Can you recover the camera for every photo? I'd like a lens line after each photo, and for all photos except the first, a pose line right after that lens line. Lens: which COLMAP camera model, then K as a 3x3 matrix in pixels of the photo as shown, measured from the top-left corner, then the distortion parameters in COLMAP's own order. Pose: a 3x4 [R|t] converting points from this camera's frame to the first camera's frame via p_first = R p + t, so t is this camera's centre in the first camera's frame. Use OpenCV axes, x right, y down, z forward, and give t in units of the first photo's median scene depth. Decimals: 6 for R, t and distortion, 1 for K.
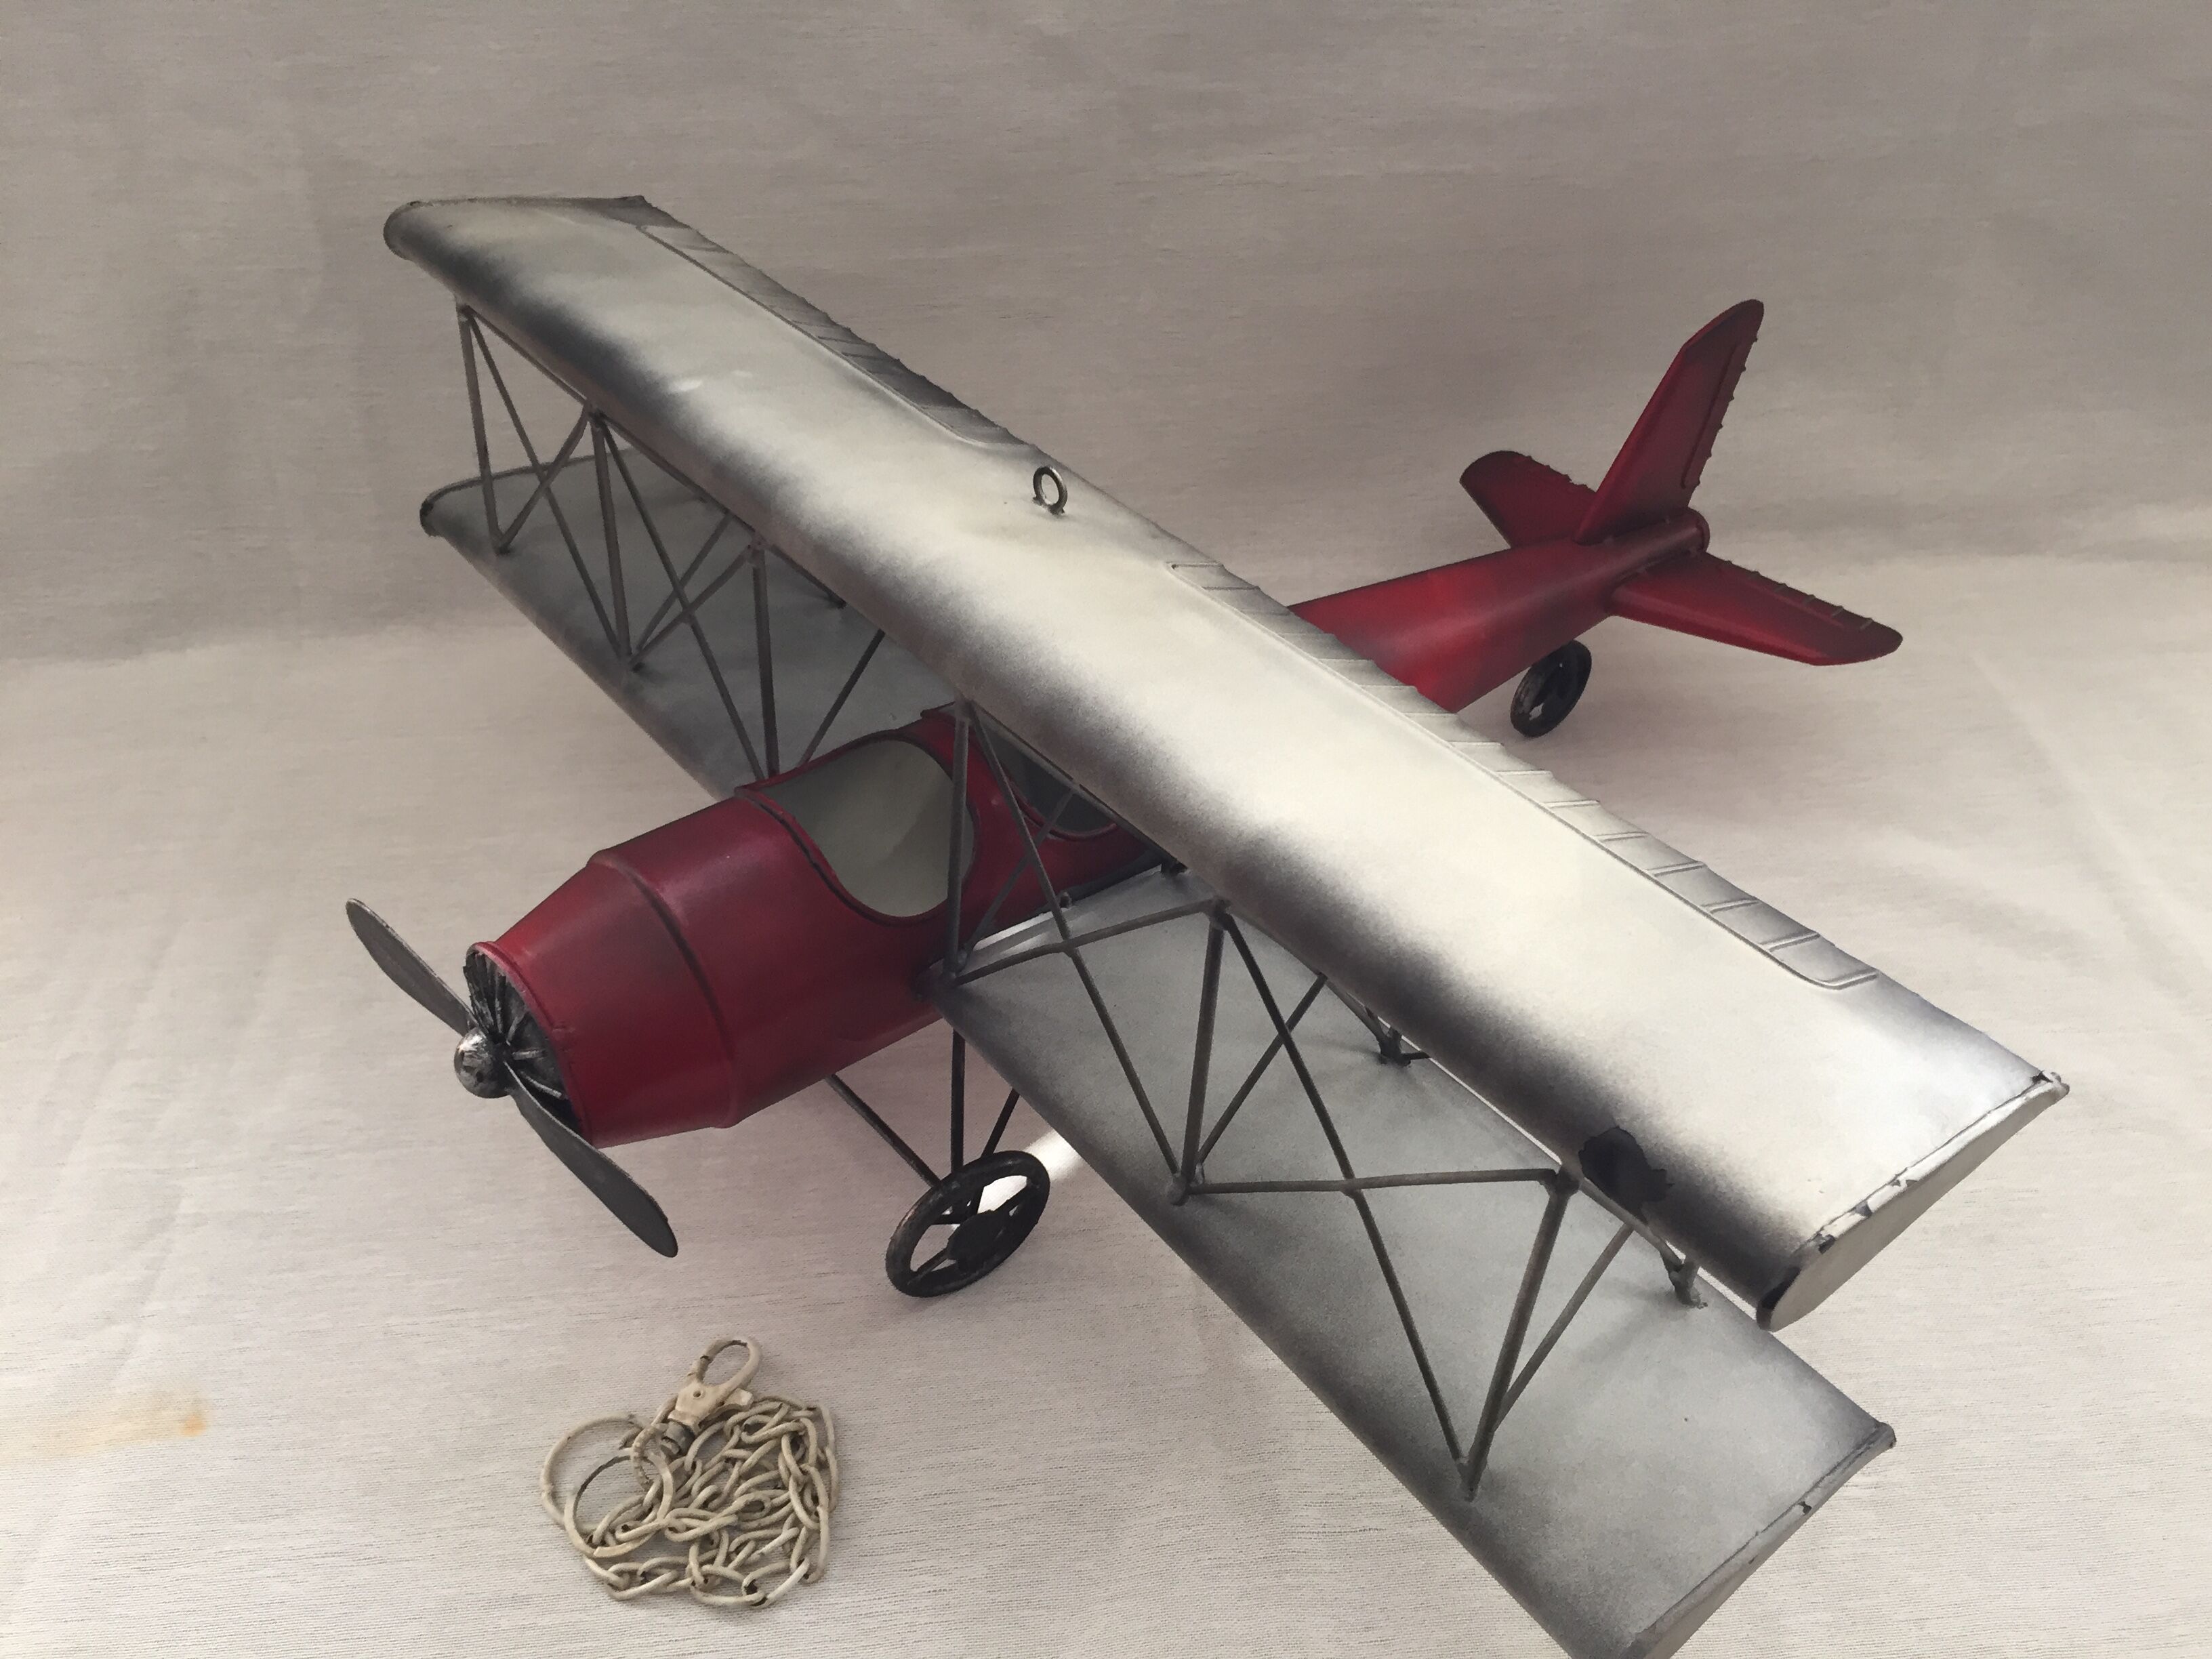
lens RADIAL K [[1919.8, 0, 1106.0], [0, 1919.8, 829.5], [0, 0, 1]] dist [0.084584, -0.125892]
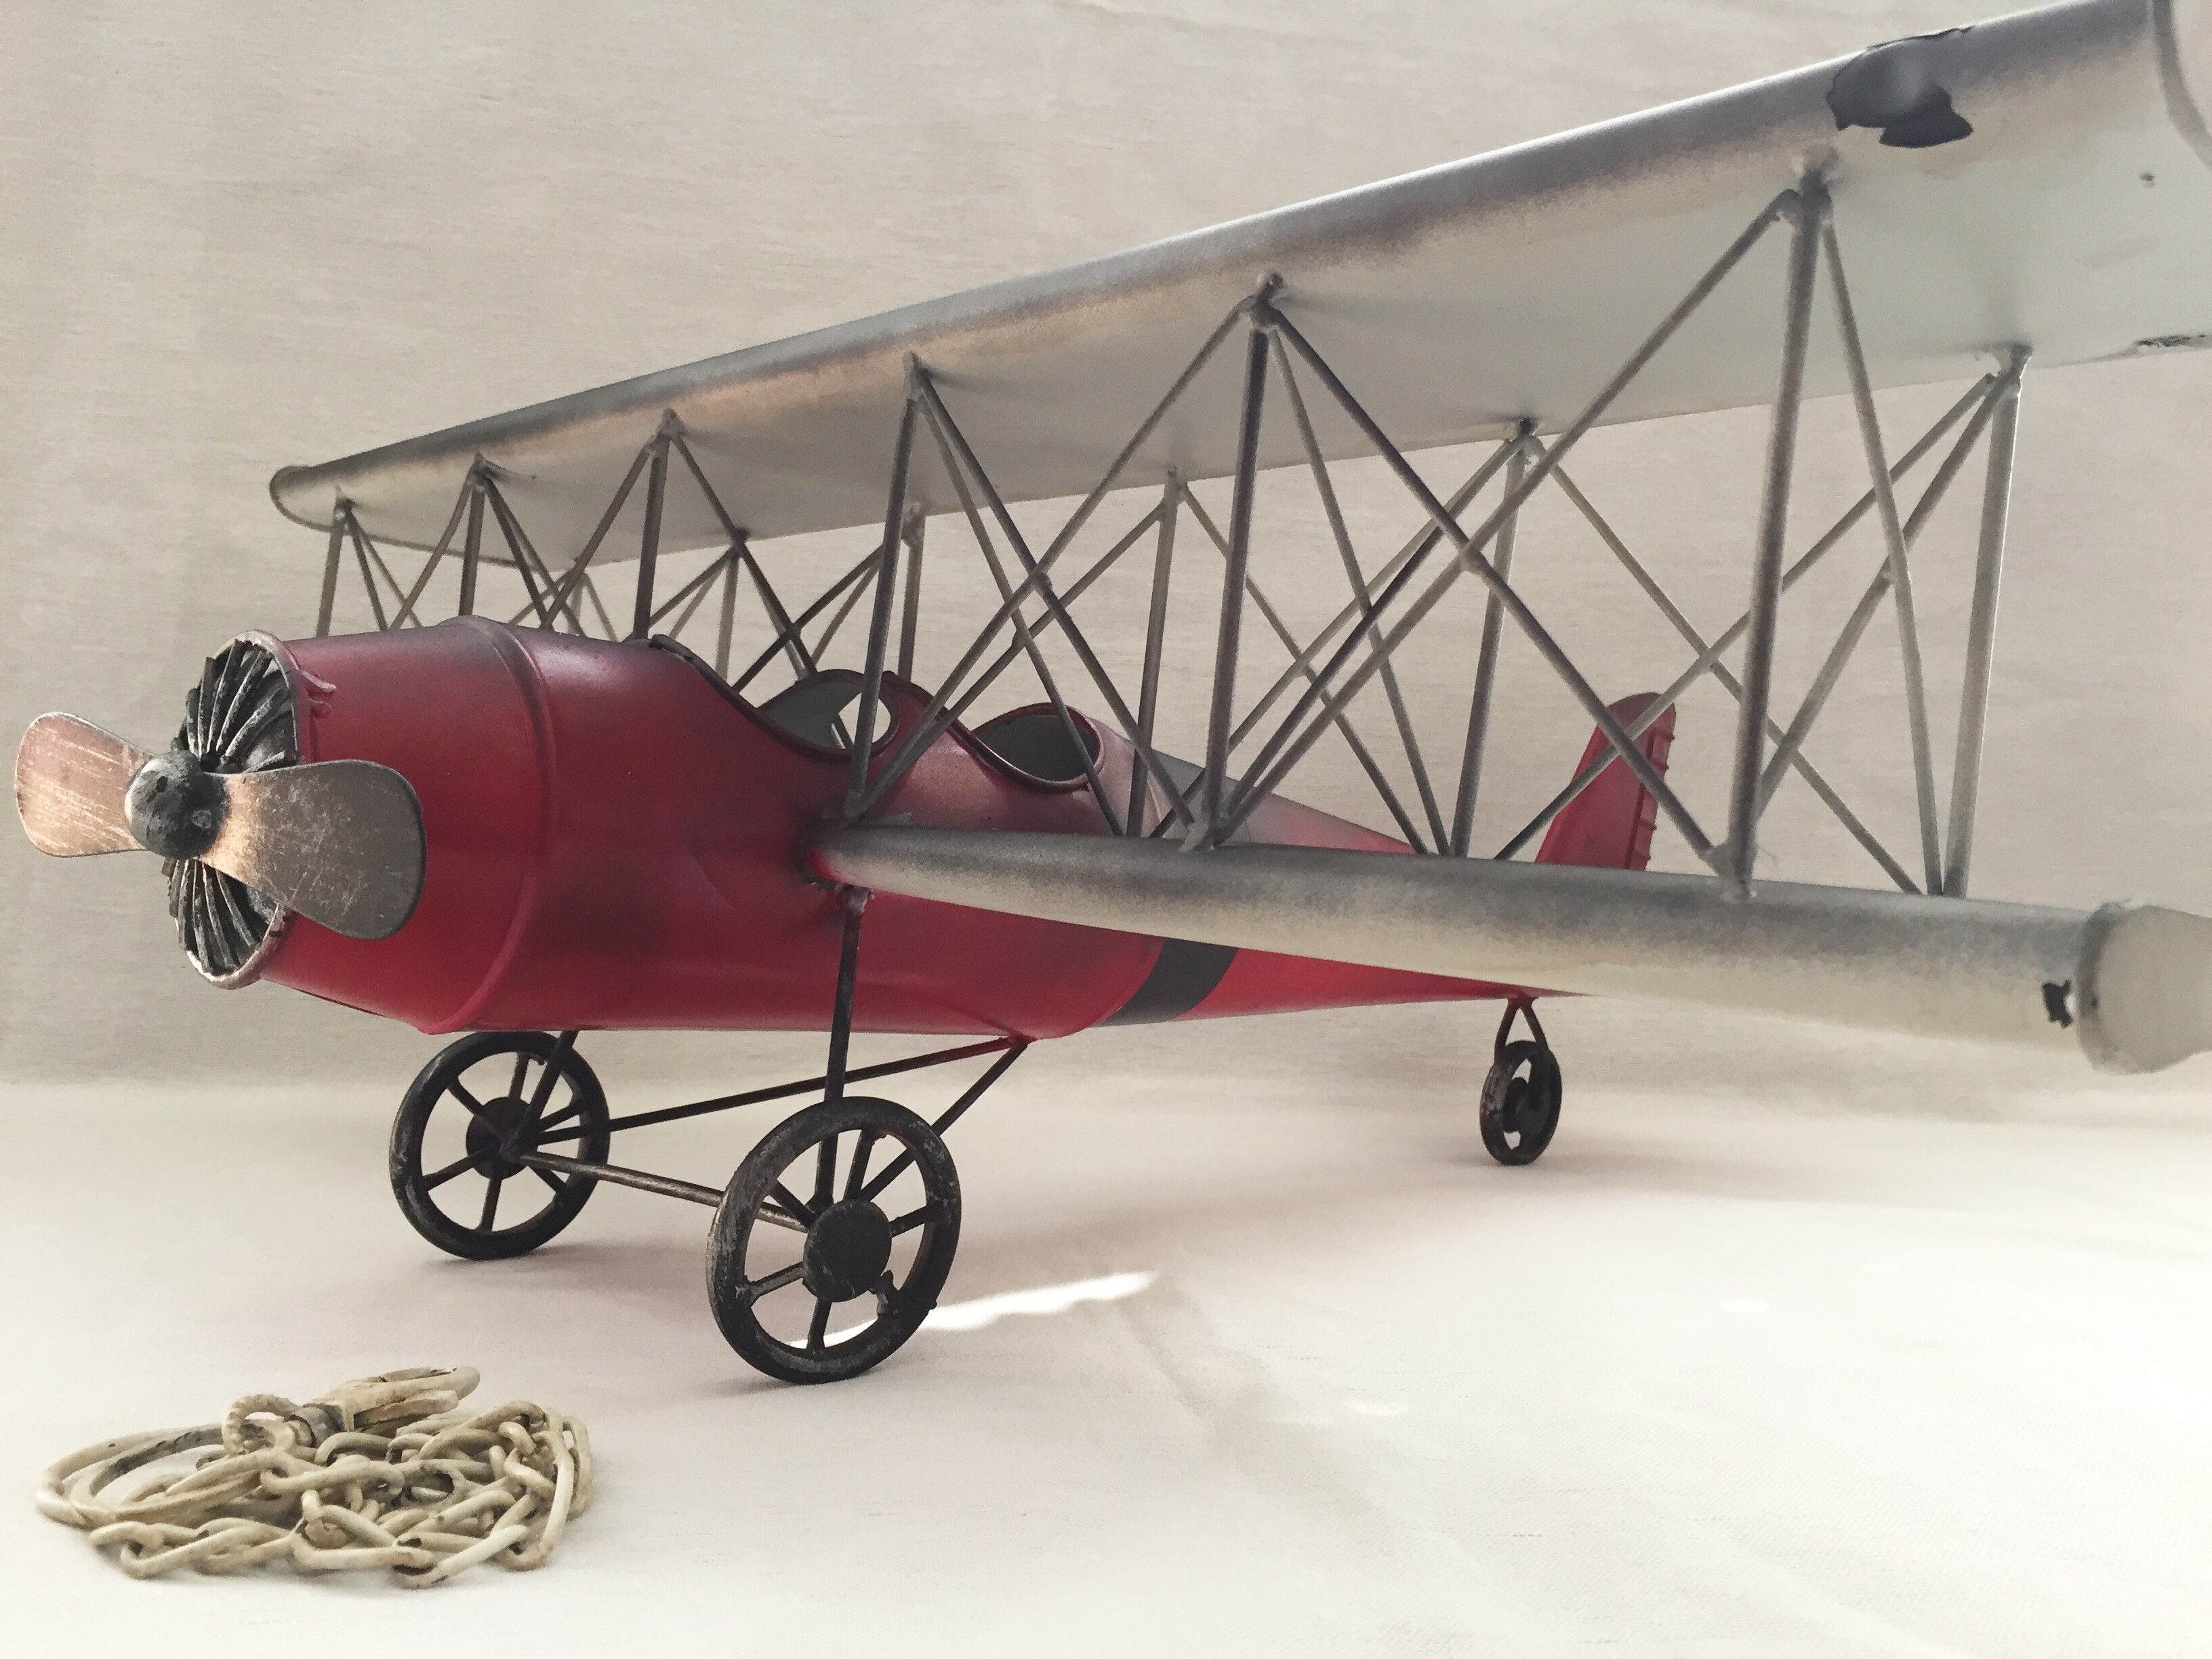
lens RADIAL K [[1919.8, 0, 1106.0], [0, 1919.8, 829.5], [0, 0, 1]] dist [0.084584, -0.125892]
pose [[0.994380, 0.054224, 0.090930, -0.049841], [0.018613, 0.755960, -0.654354, 0.551495], [-0.104221, 0.652369, 0.750702, 0.426568]]
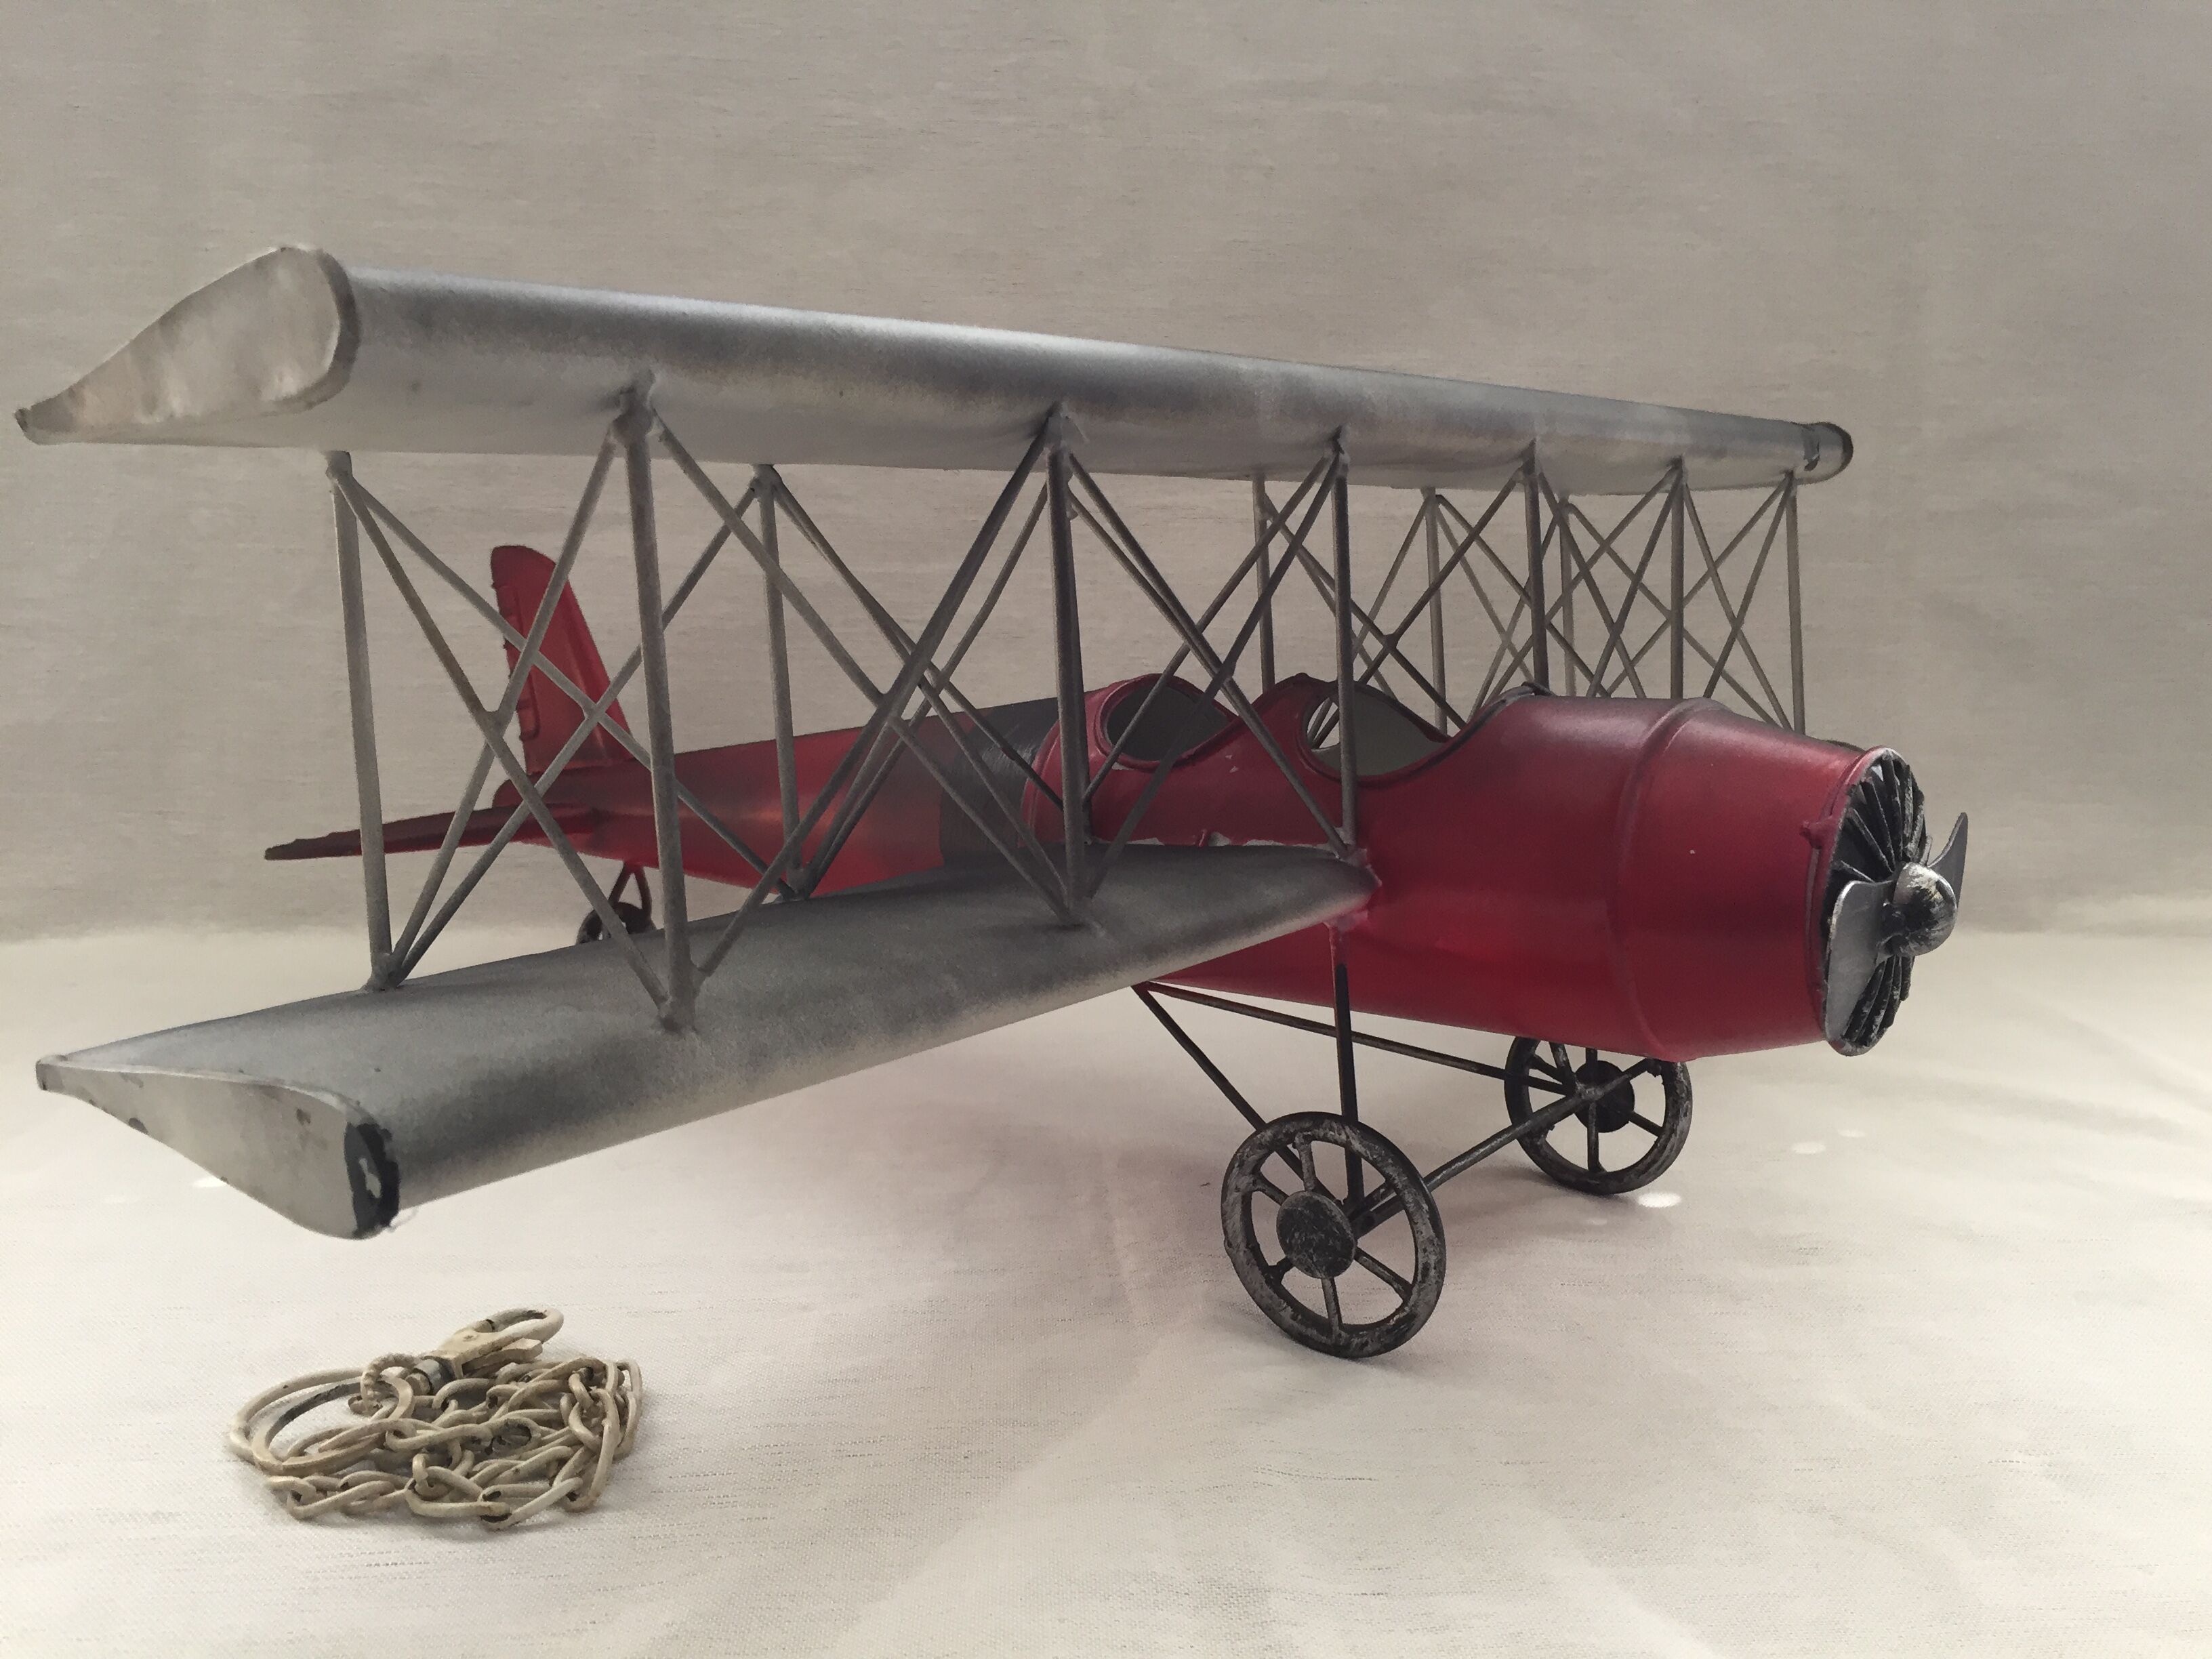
lens RADIAL K [[1919.8, 0, 1106.0], [0, 1919.8, 829.5], [0, 0, 1]] dist [0.084584, -0.125892]
pose [[0.999628, 0.027004, -0.003820, 0.035471], [-0.025236, 0.862750, -0.505000, 0.496014], [-0.010341, 0.504909, 0.863111, 0.242989]]
